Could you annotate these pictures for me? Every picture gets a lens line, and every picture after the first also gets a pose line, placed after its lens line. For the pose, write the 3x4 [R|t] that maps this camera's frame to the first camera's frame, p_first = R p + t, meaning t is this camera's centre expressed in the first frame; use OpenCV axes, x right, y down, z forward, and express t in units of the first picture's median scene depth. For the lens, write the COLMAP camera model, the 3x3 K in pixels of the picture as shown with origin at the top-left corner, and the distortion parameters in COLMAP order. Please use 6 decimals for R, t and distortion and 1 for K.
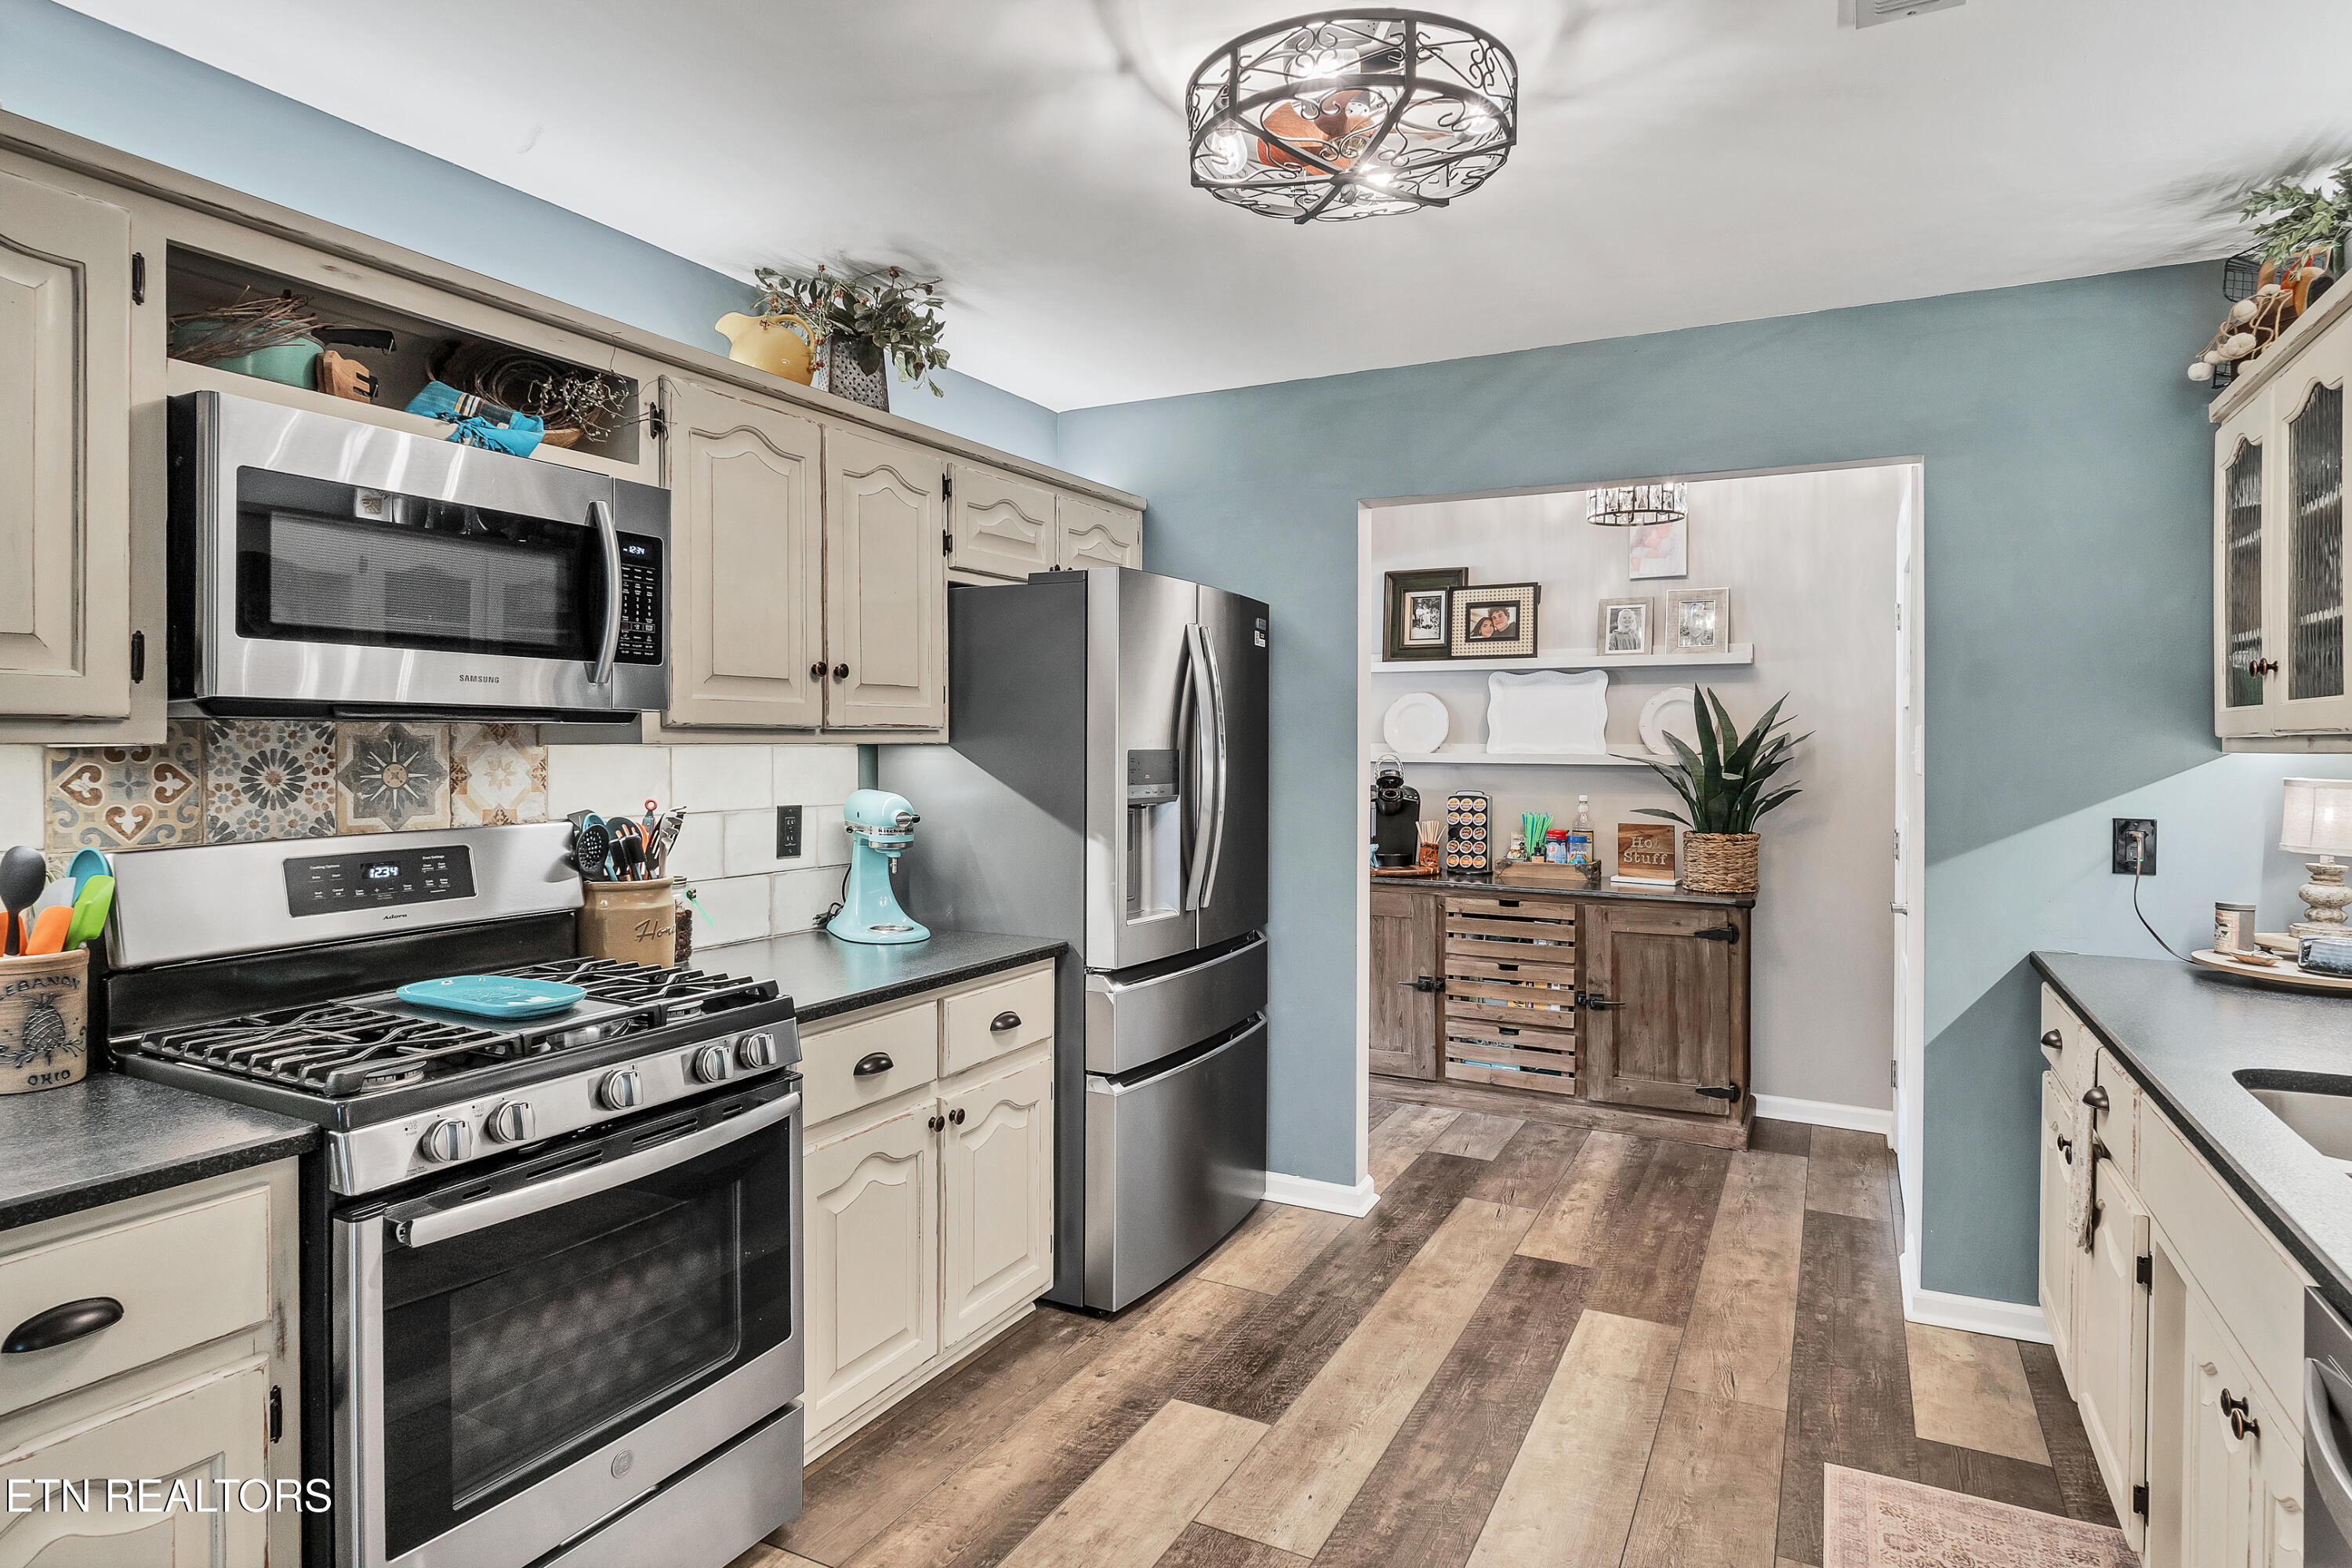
lens RADIAL K [[1289.4, 0, 1171.8], [0, 1289.4, 747.7], [0, 0, 1]] dist [-0.001311, -0.000315]
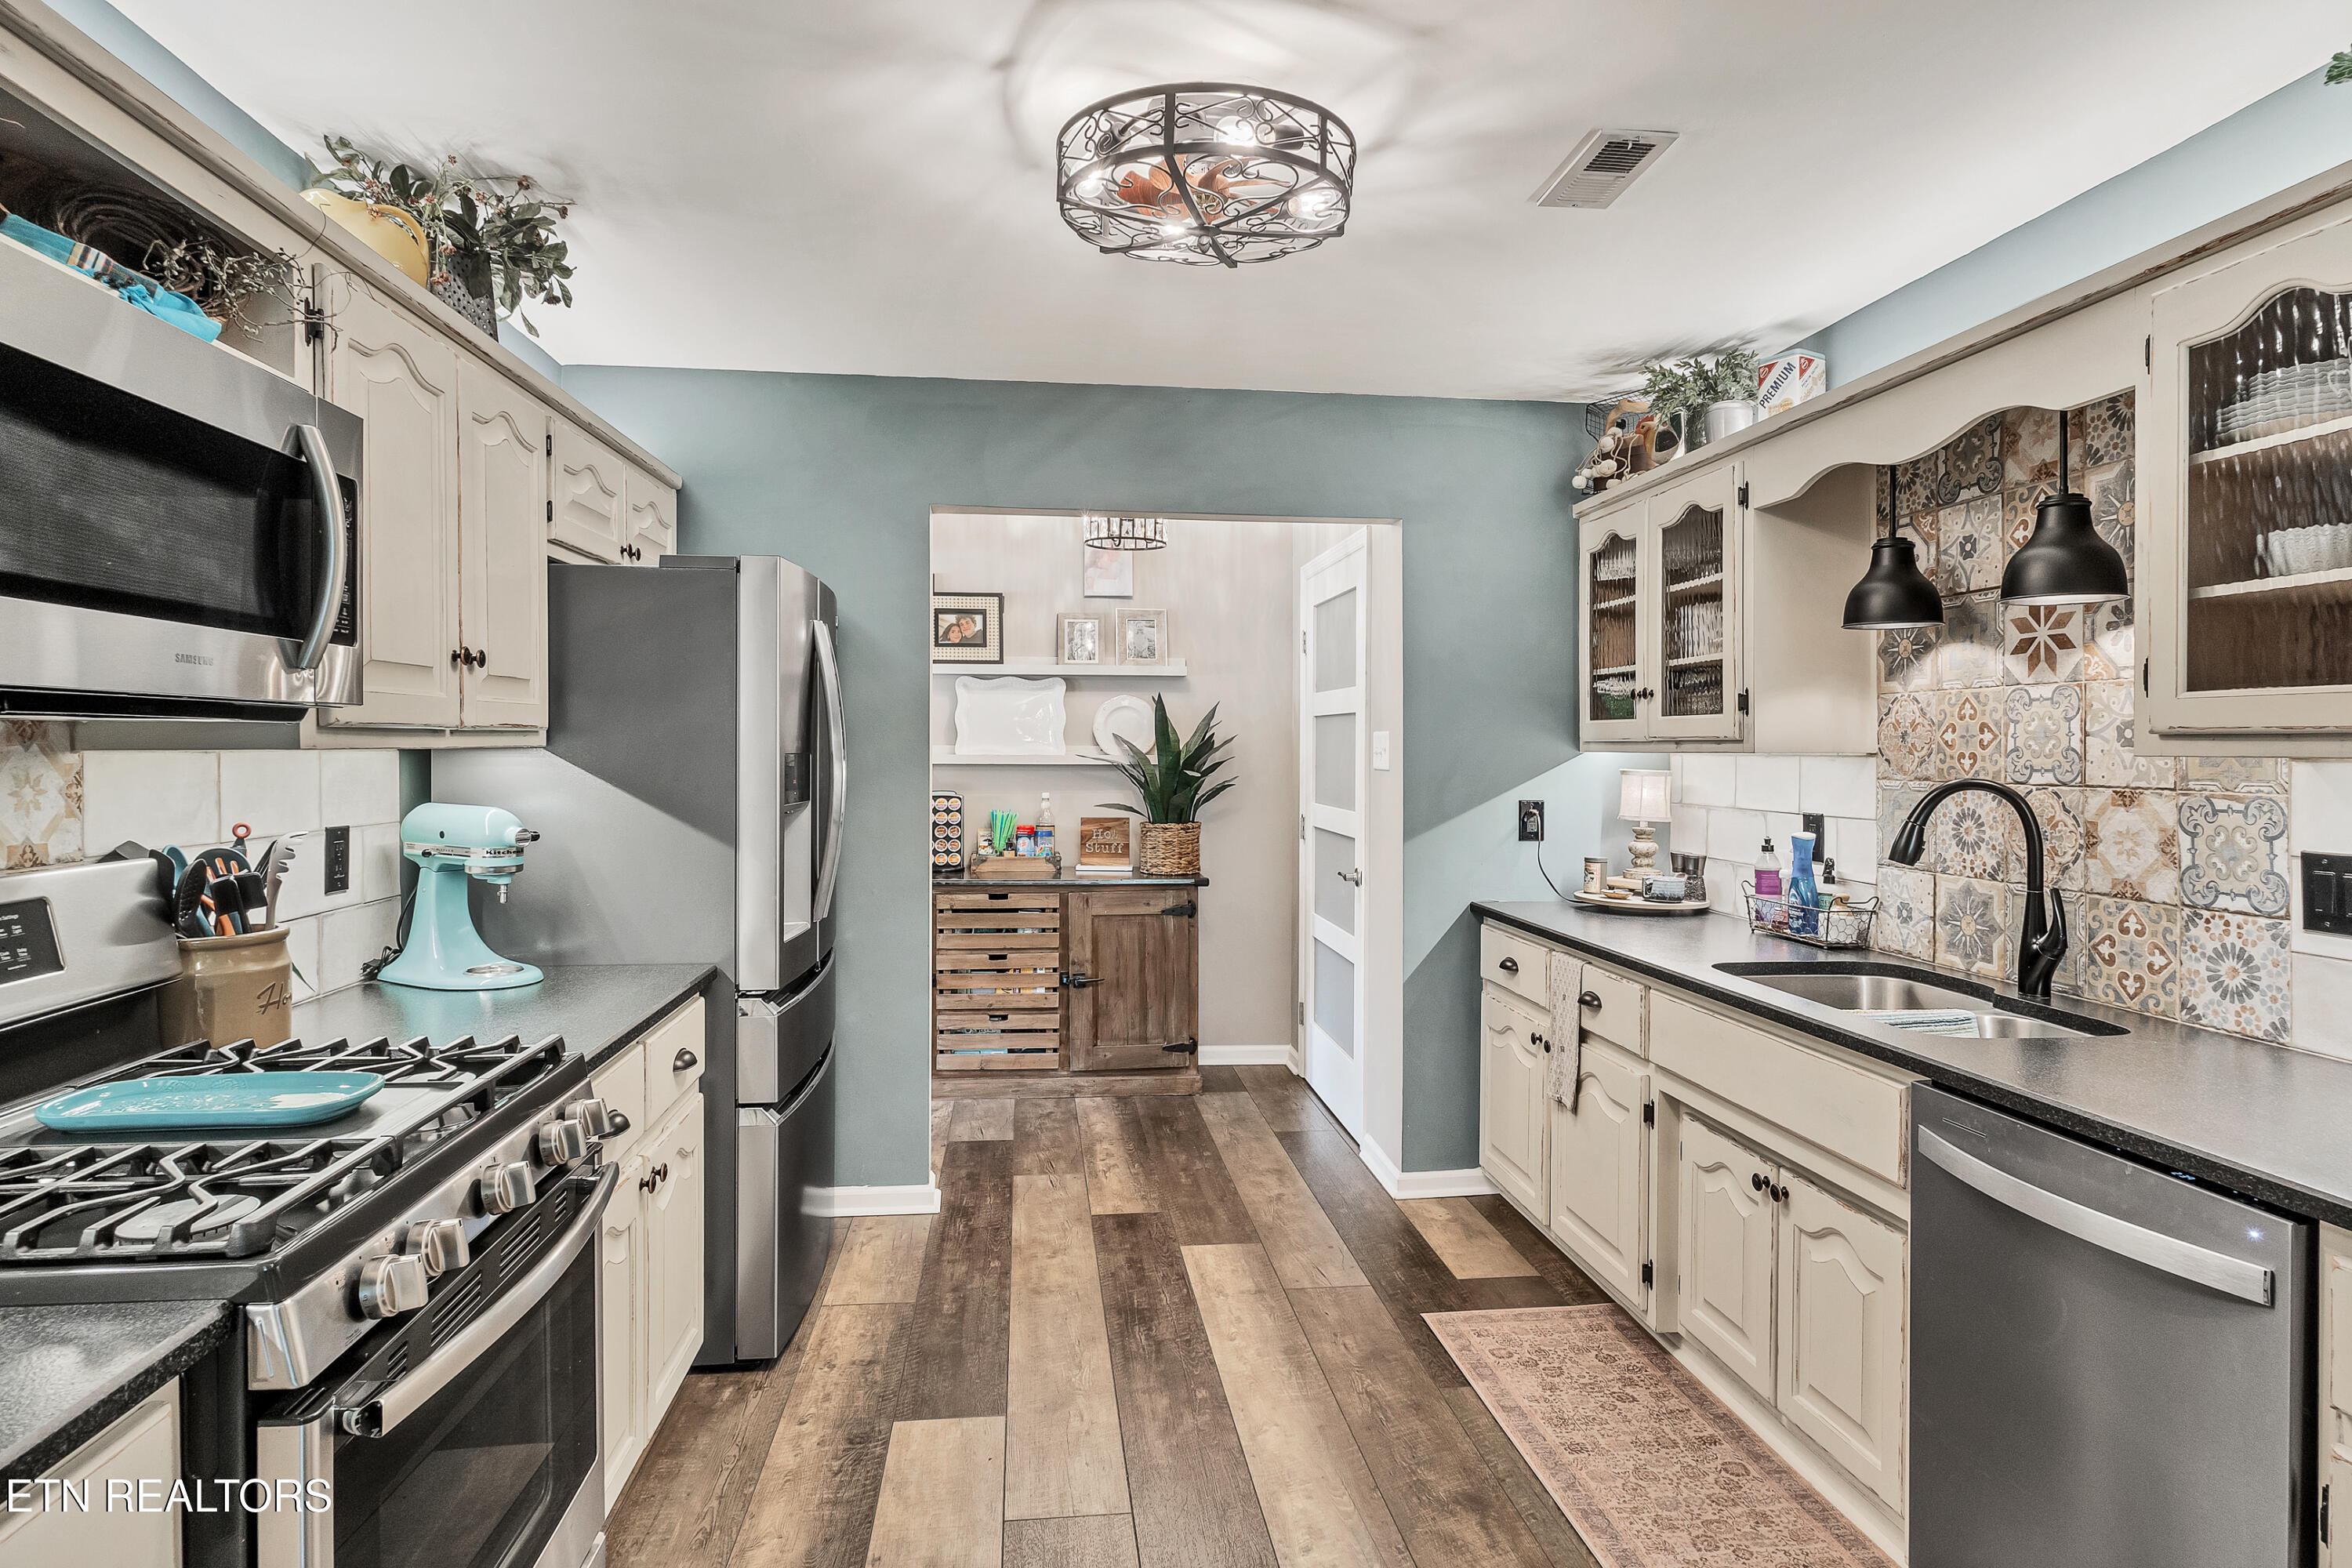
lens RADIAL K [[1286.3, 0, 1171.2], [0, 1286.3, 752.1], [0, 0, 1]] dist [-0.002829, -0.000439]
pose [[0.829298, -0.003878, 0.558793, -0.312384], [0.001782, 0.999989, 0.004296, -0.002719], [-0.558804, -0.002567, 0.829296, 0.070135]]
